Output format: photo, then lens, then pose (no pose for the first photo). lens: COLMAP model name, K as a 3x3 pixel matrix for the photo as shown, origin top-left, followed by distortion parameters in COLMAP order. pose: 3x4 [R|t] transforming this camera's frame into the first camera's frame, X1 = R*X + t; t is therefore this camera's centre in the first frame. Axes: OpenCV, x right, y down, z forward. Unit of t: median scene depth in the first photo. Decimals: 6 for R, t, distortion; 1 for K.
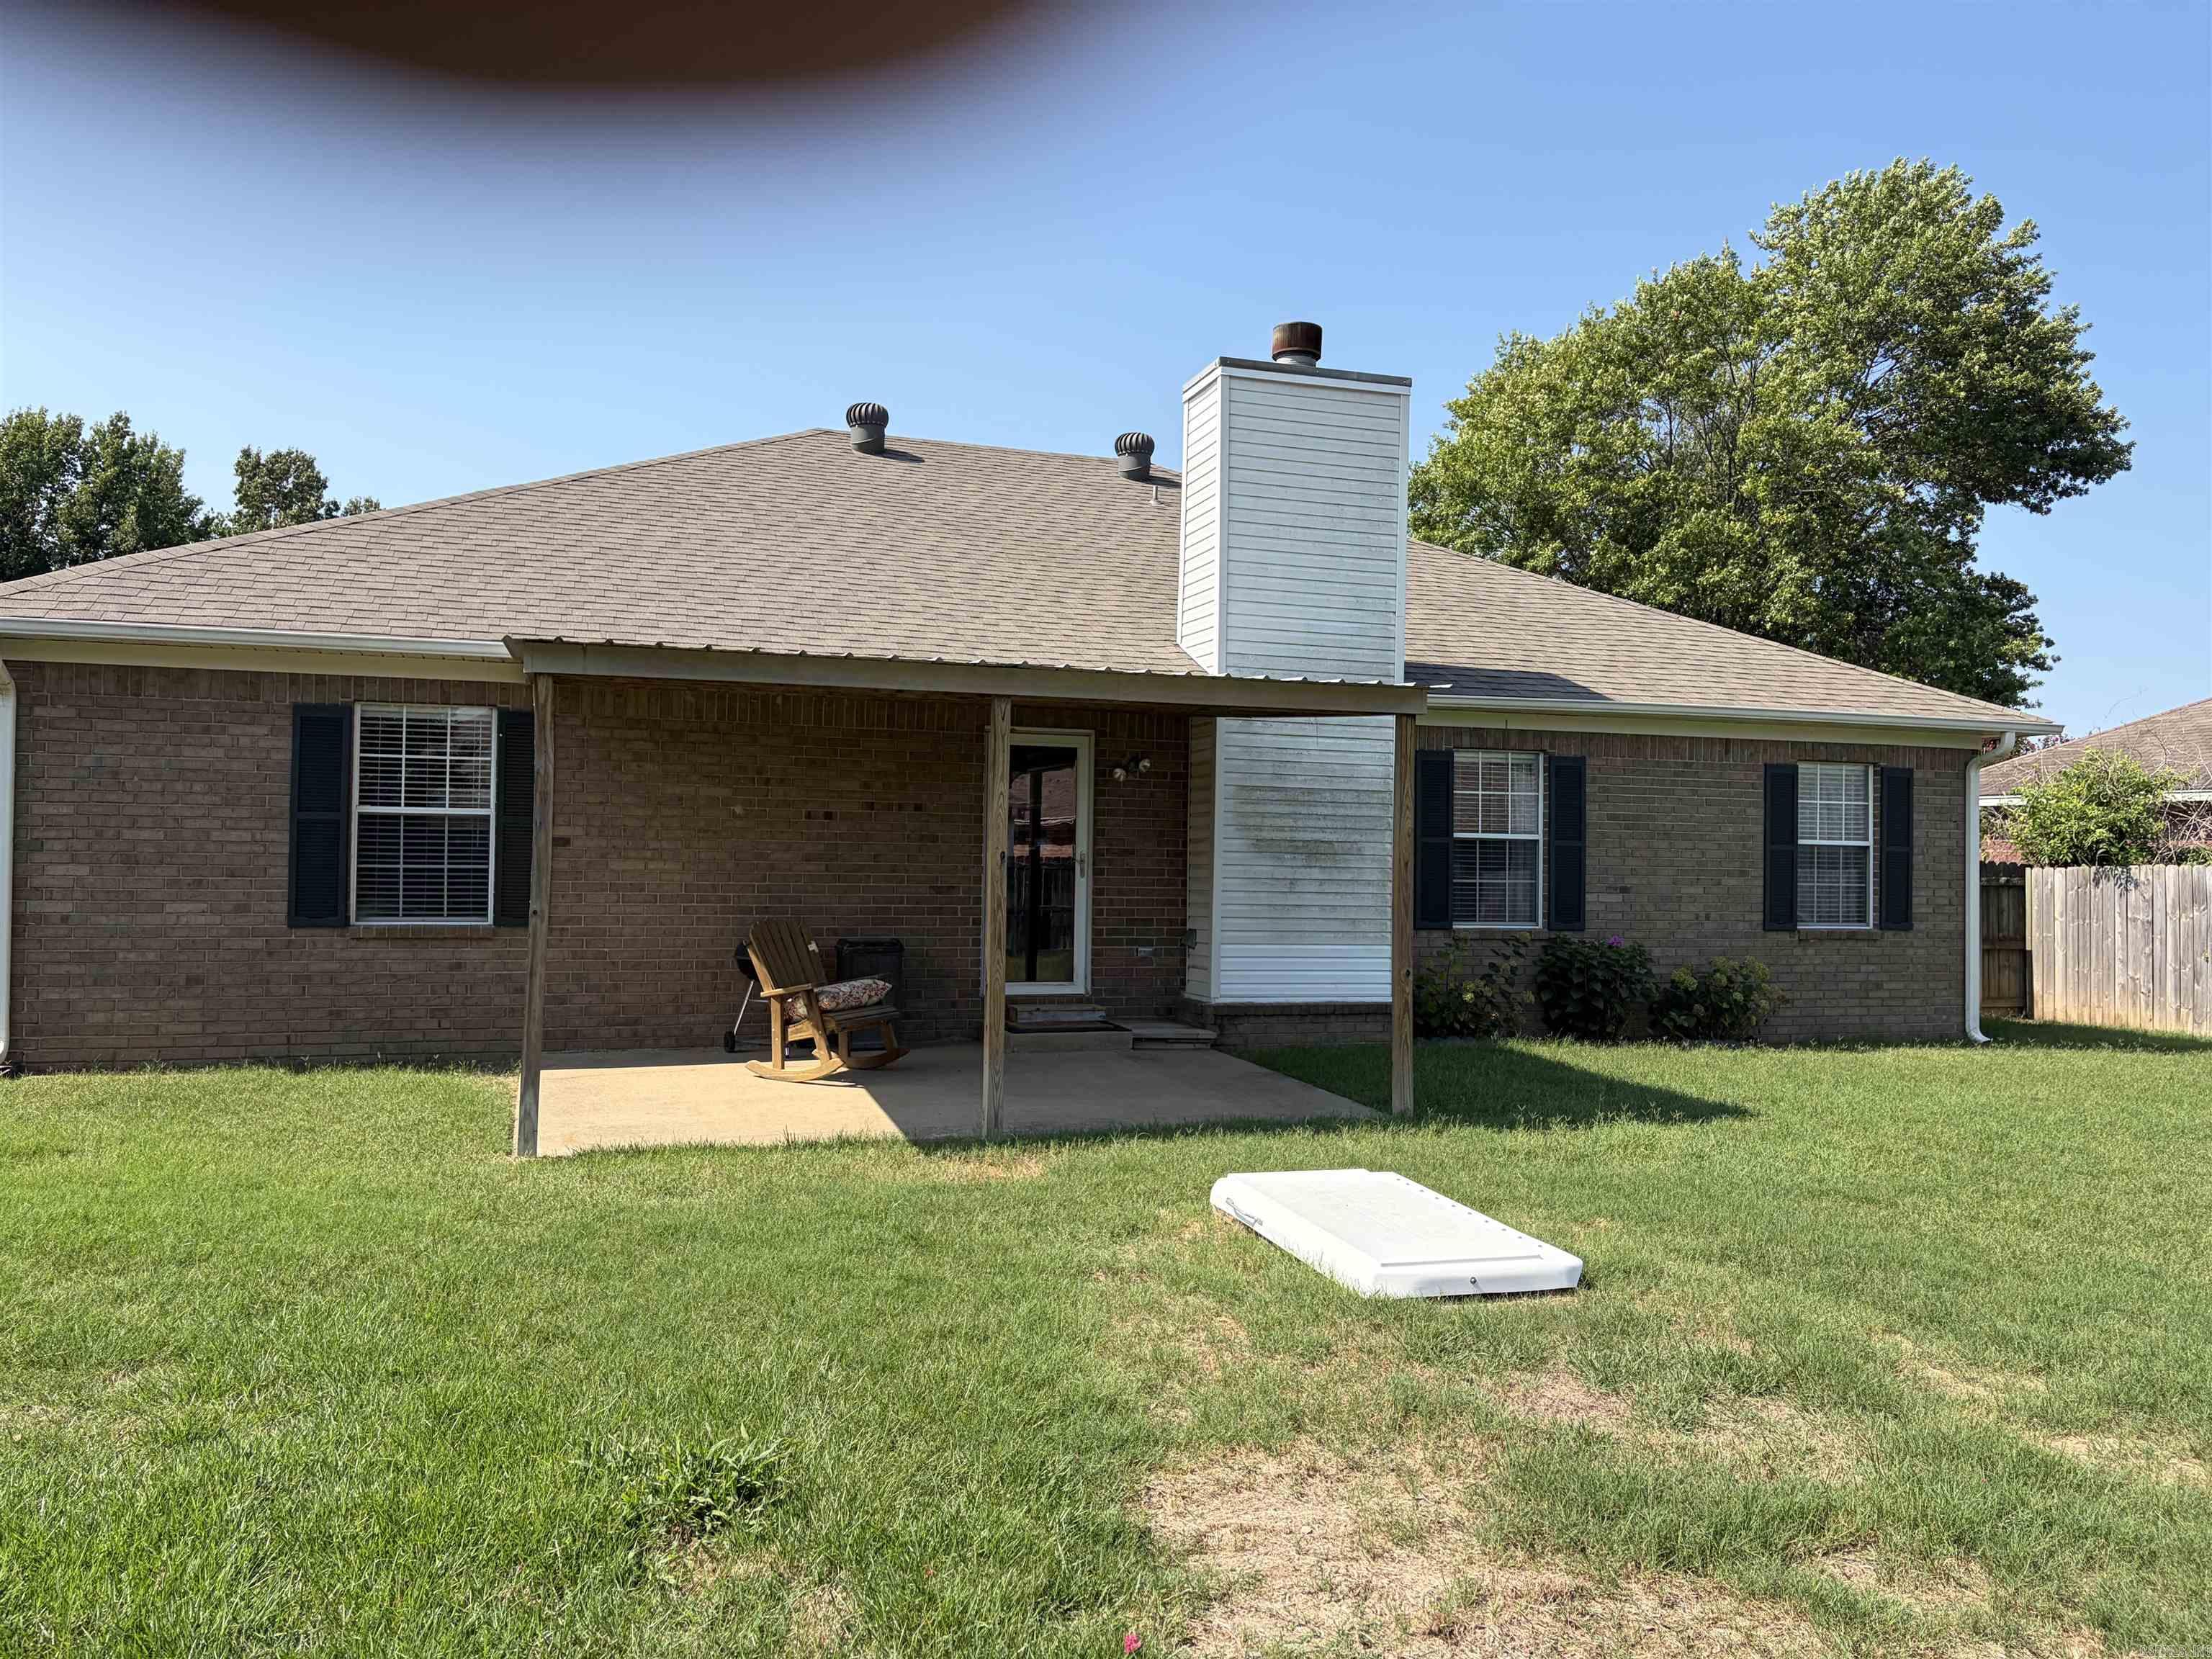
lens RADIAL K [[1688.9, 0, 1097.3], [0, 1688.9, 828.8], [0, 0, 1]] dist [0.049529, -0.049043]
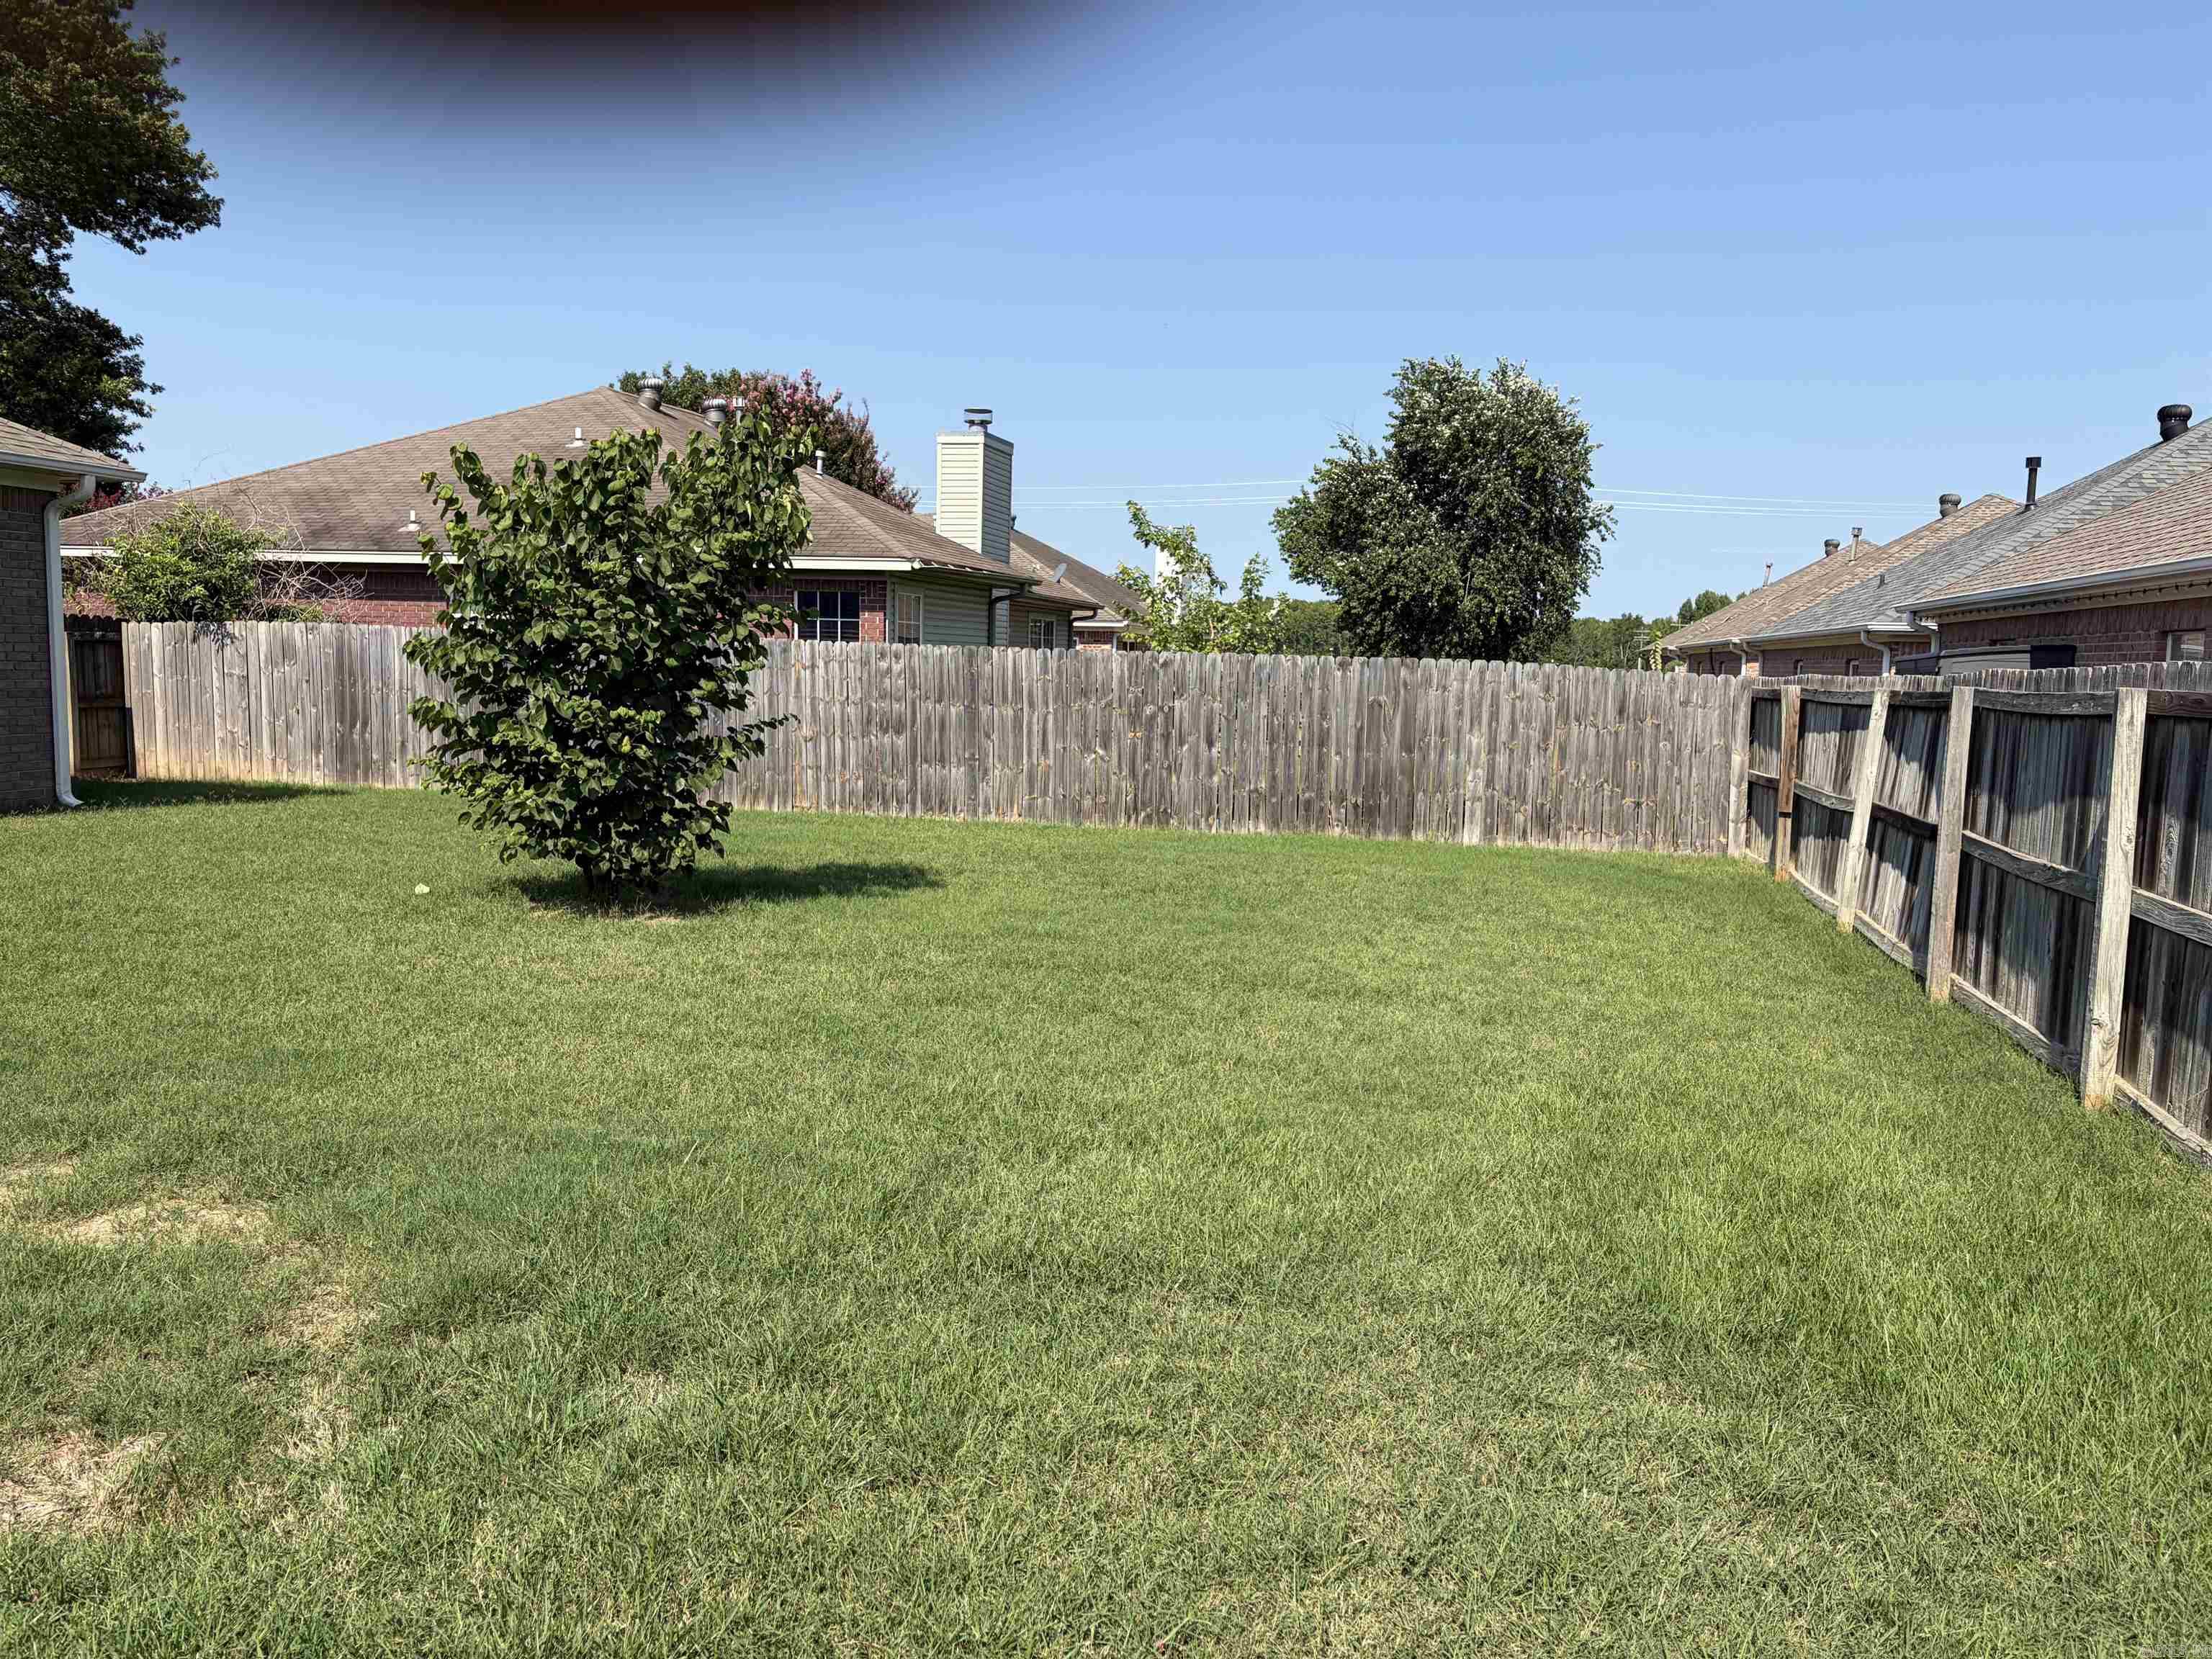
lens RADIAL K [[1688.9, 0, 1093.7], [0, 1688.9, 821.8], [0, 0, 1]] dist [0.049529, -0.049043]
pose [[0.539037, -0.084603, 0.838022, 0.040870], [-0.030894, 0.992287, 0.120049, 0.003681], [-0.841715, -0.090601, 0.532266, 0.023428]]
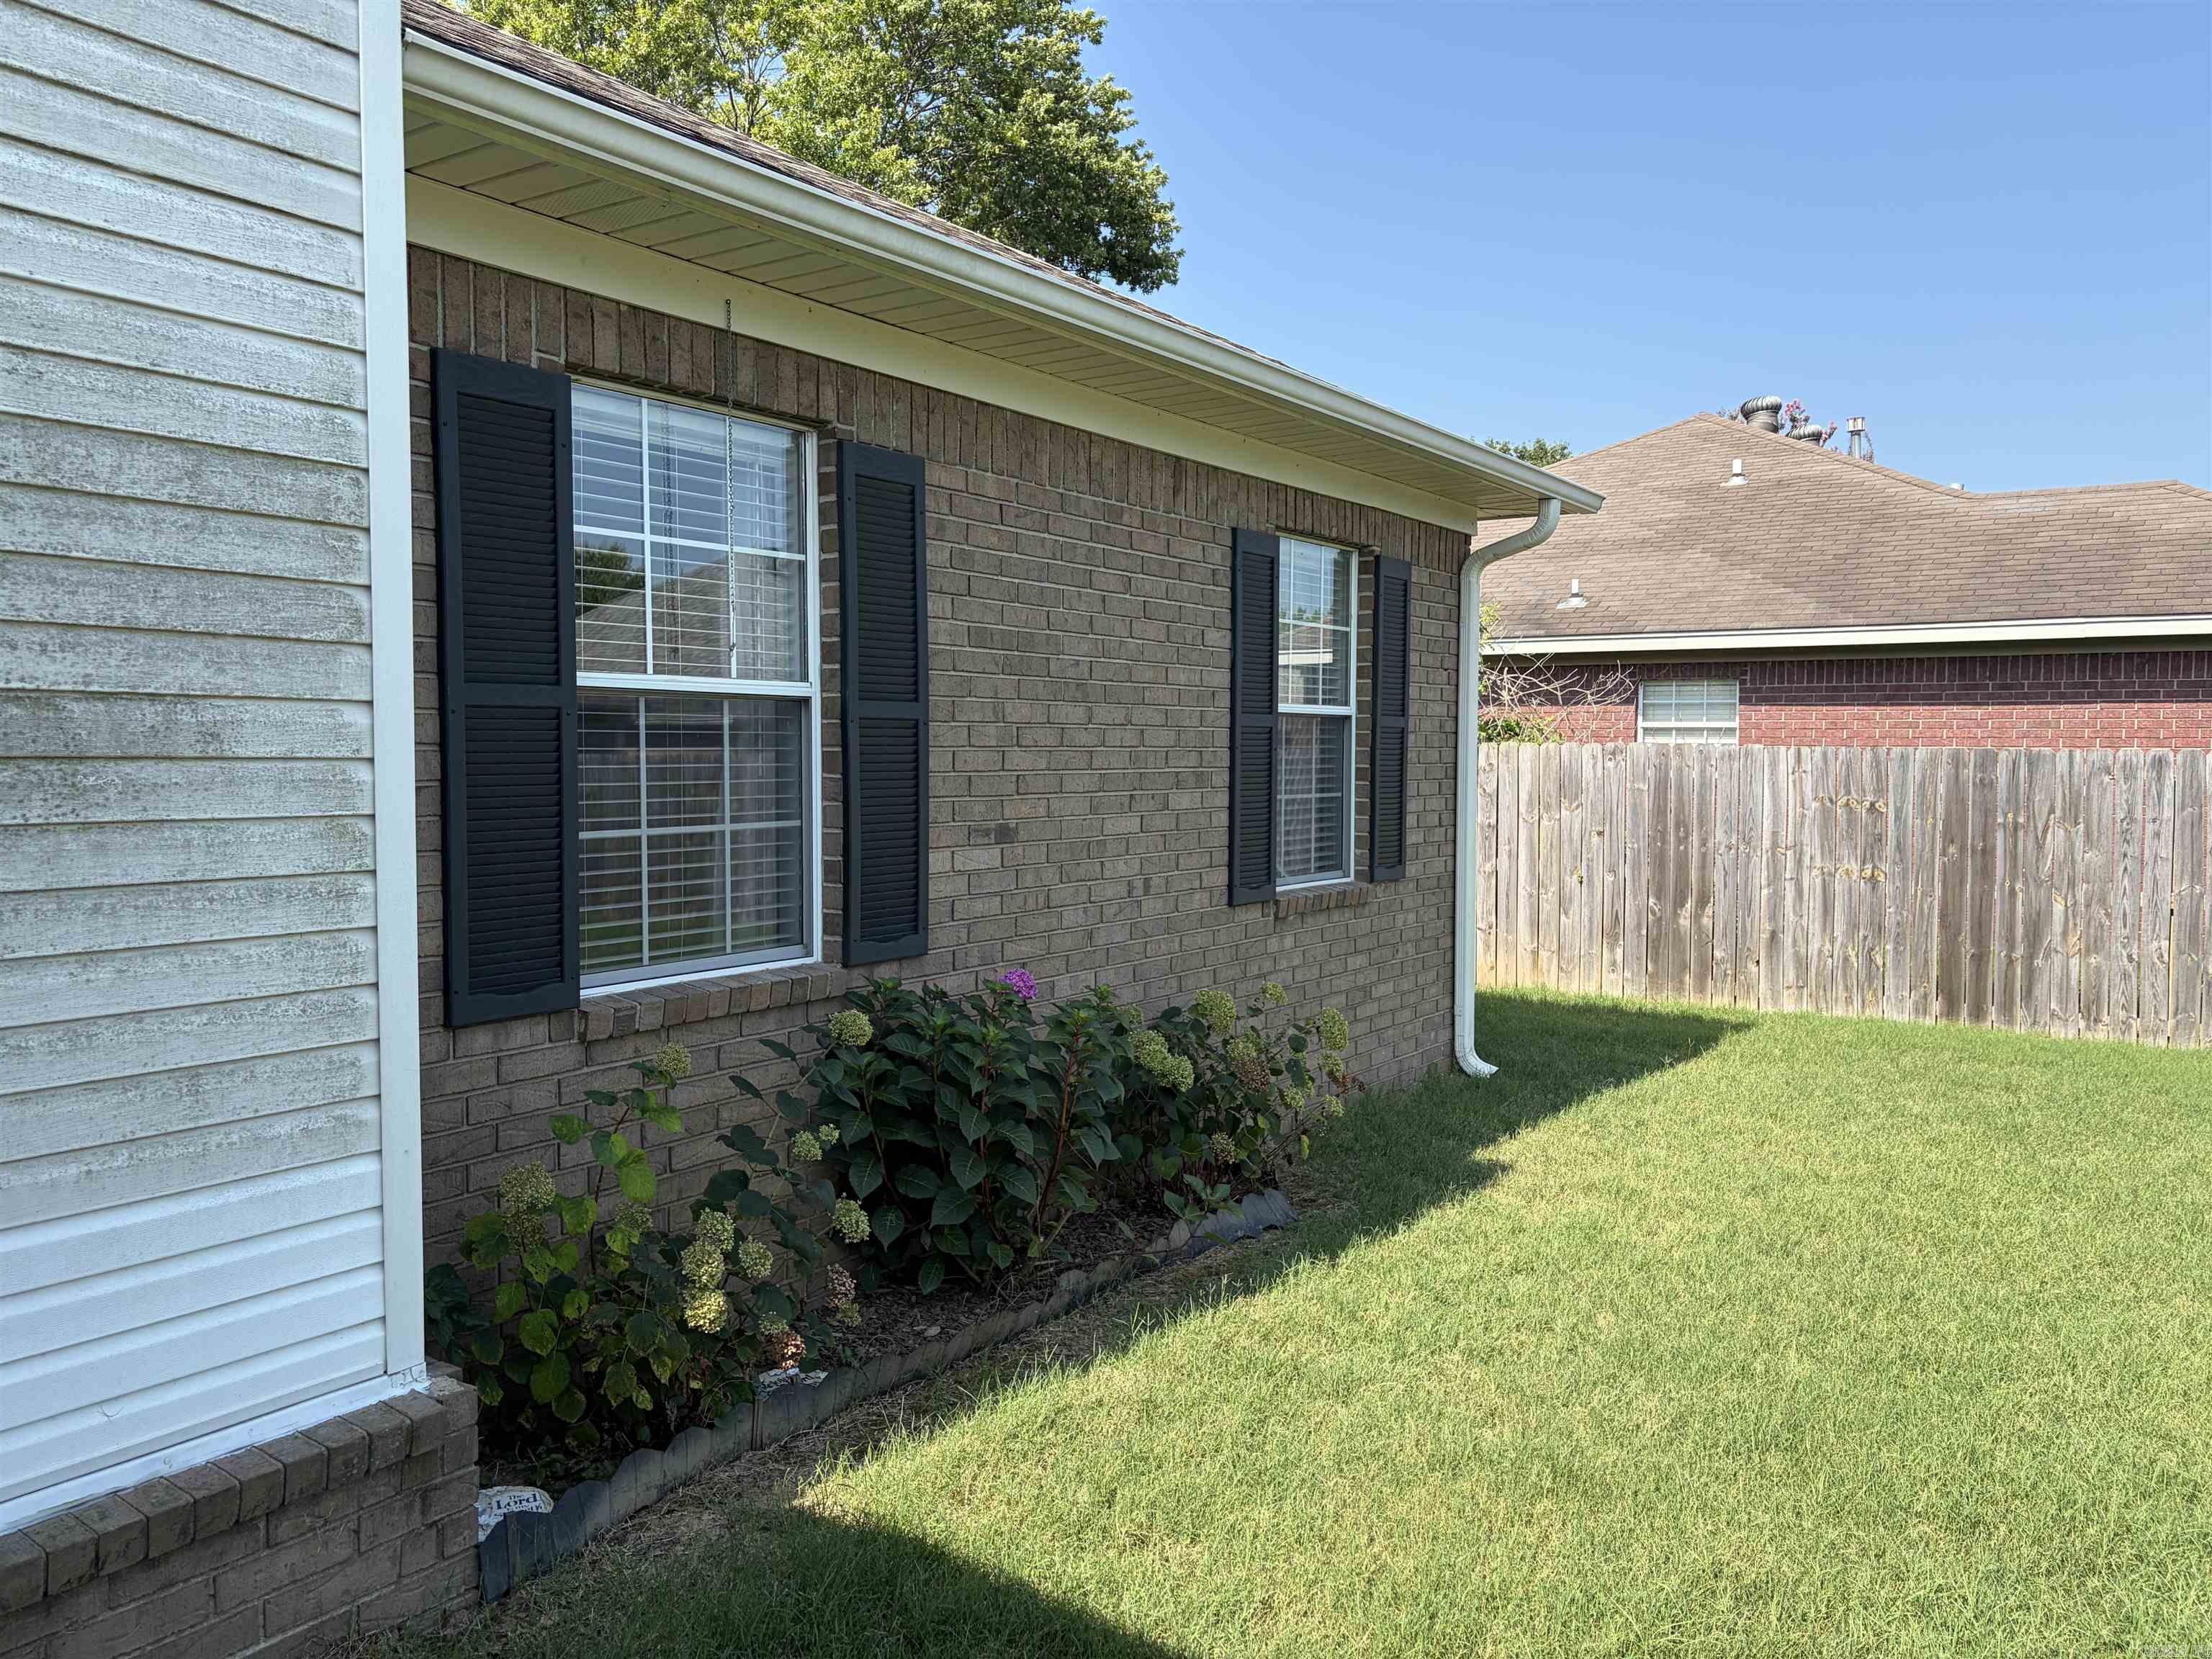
lens RADIAL K [[1688.9, 0, 1102.4], [0, 1688.9, 831.5], [0, 0, 1]] dist [0.049529, -0.049043]
pose [[0.800850, -0.042075, 0.597385, 0.153724], [-0.004444, 0.997084, 0.076185, 0.010131], [-0.598849, -0.063668, 0.798327, 1.005631]]
